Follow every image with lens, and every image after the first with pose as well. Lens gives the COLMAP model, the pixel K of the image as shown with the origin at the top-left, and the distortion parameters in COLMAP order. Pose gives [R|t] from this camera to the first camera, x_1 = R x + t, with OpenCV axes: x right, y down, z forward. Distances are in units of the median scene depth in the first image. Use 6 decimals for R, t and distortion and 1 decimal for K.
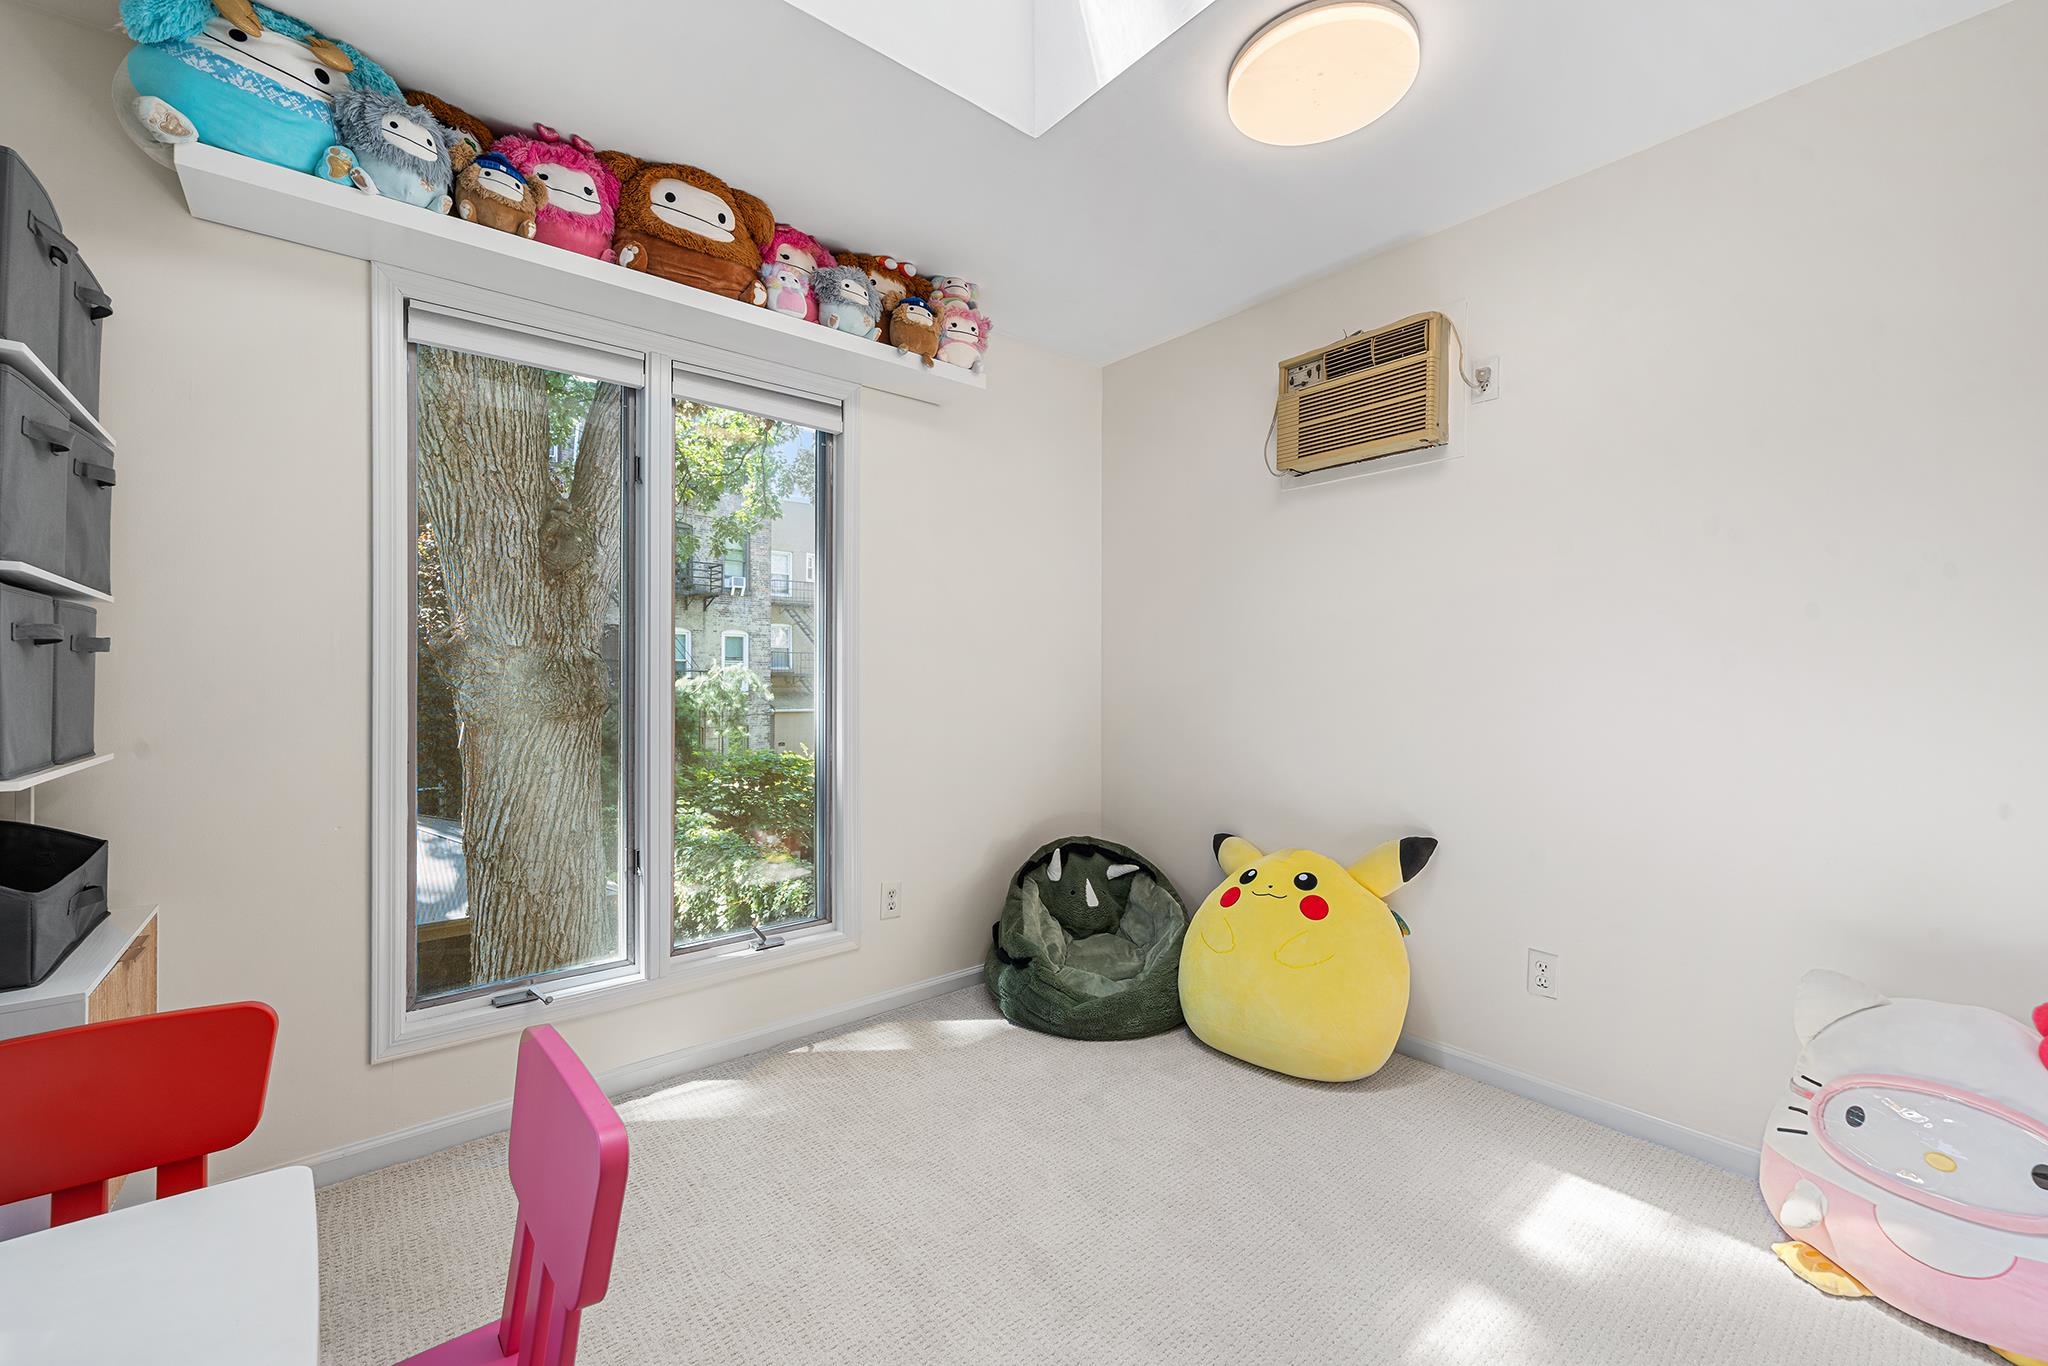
lens RADIAL K [[843.4, 0, 1022.8], [0, 843.4, 677.4], [0, 0, 1]] dist [0.002060, -0.000726]
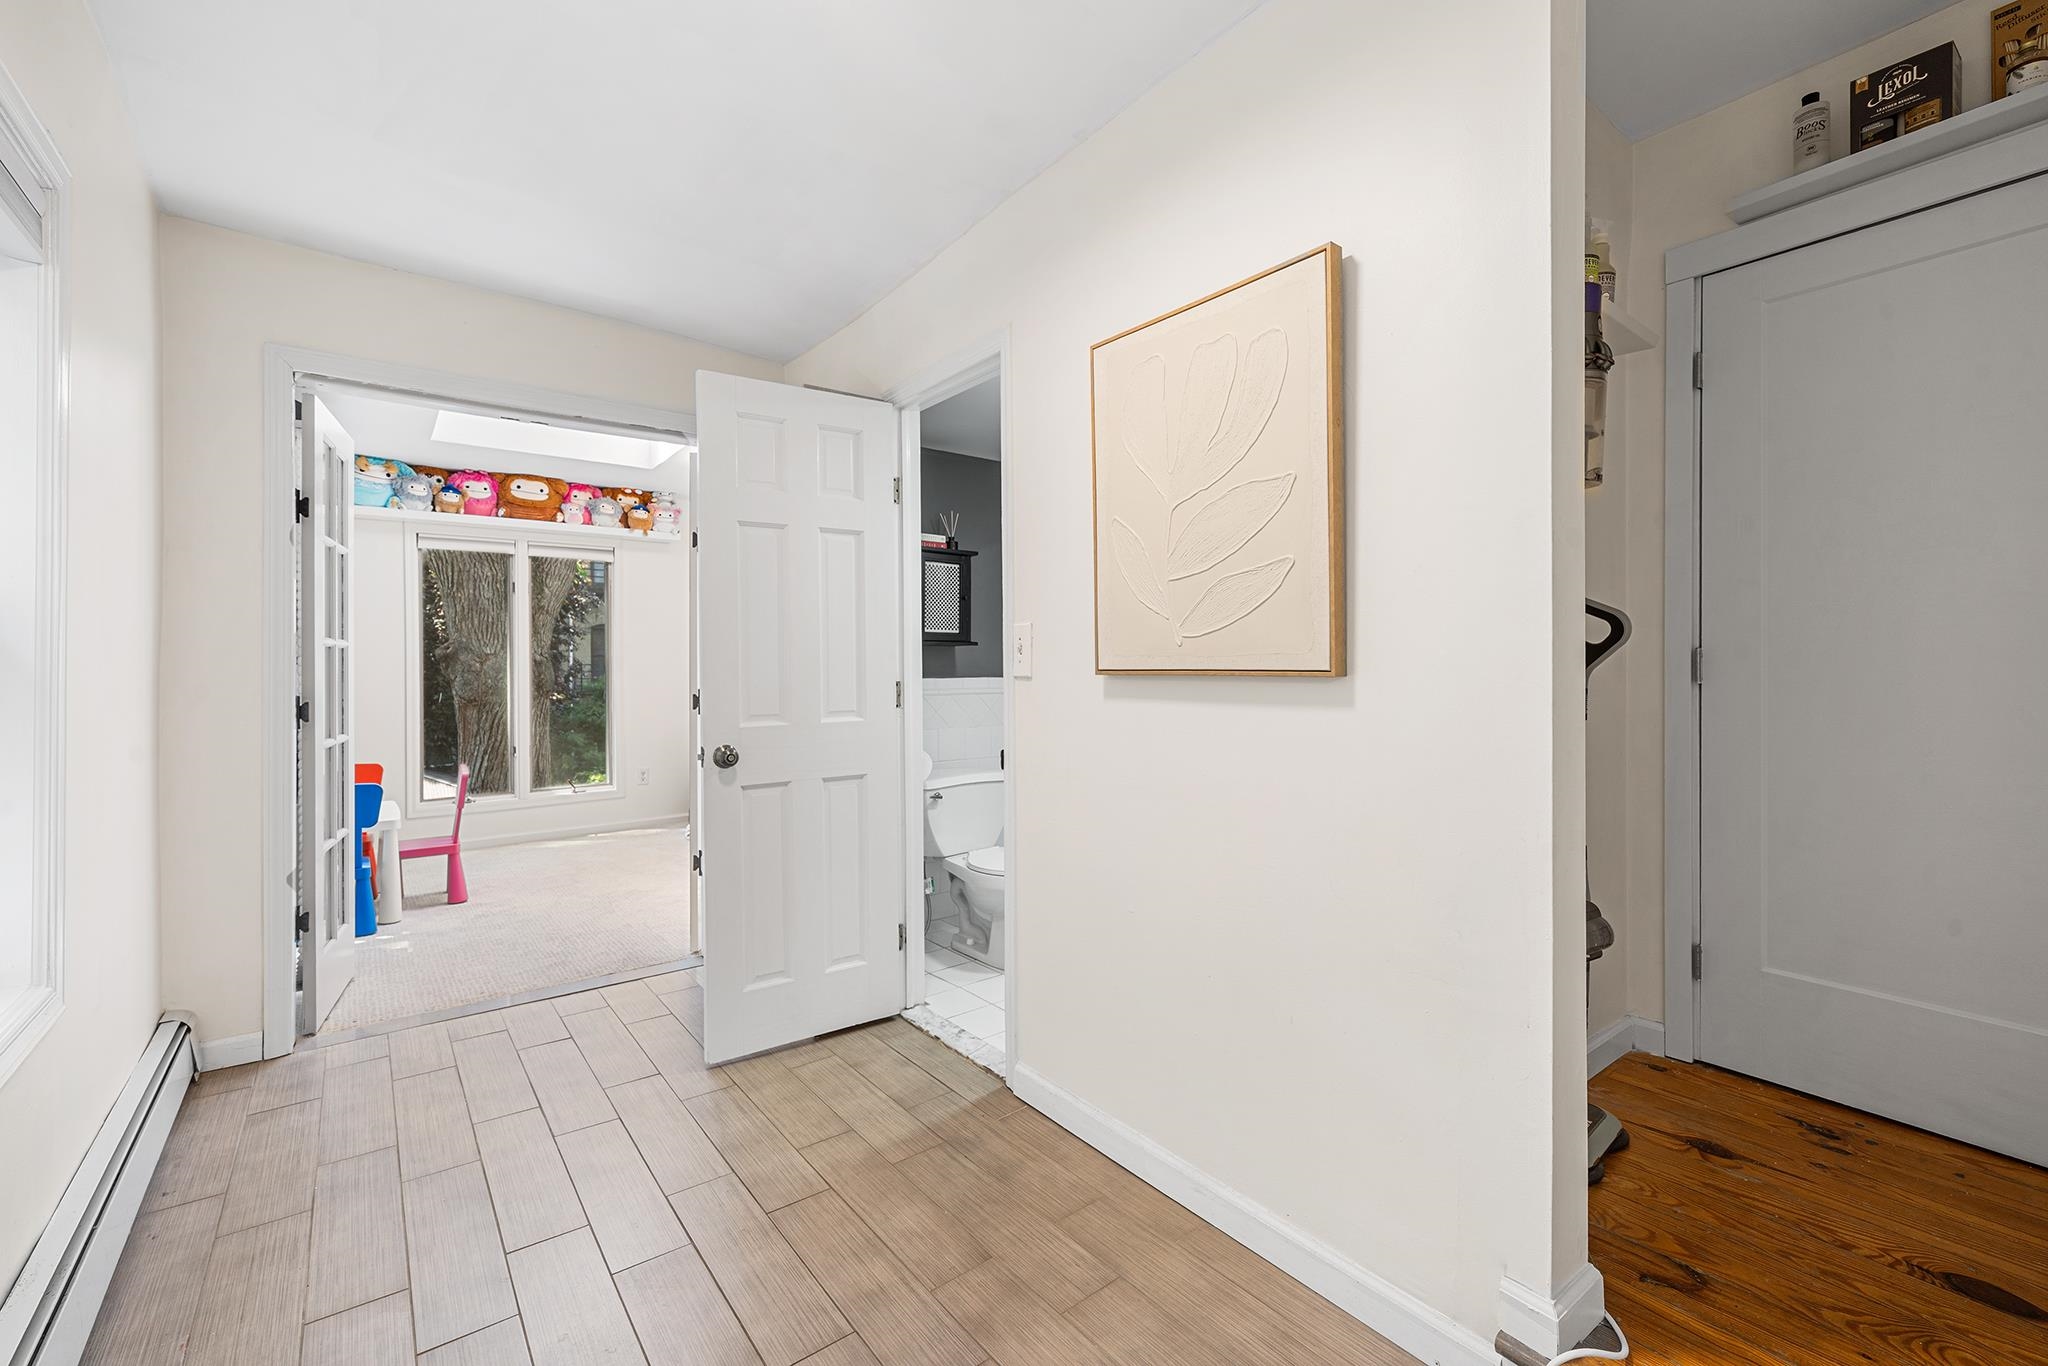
lens RADIAL K [[843.4, 0, 1009.1], [0, 843.4, 671.1], [0, 0, 1]] dist [0.002060, -0.000726]
pose [[0.999599, -0.007373, -0.027333, 1.085021], [0.007570, 0.999946, 0.007112, -0.019628], [0.027279, -0.007316, 0.999601, -1.452773]]
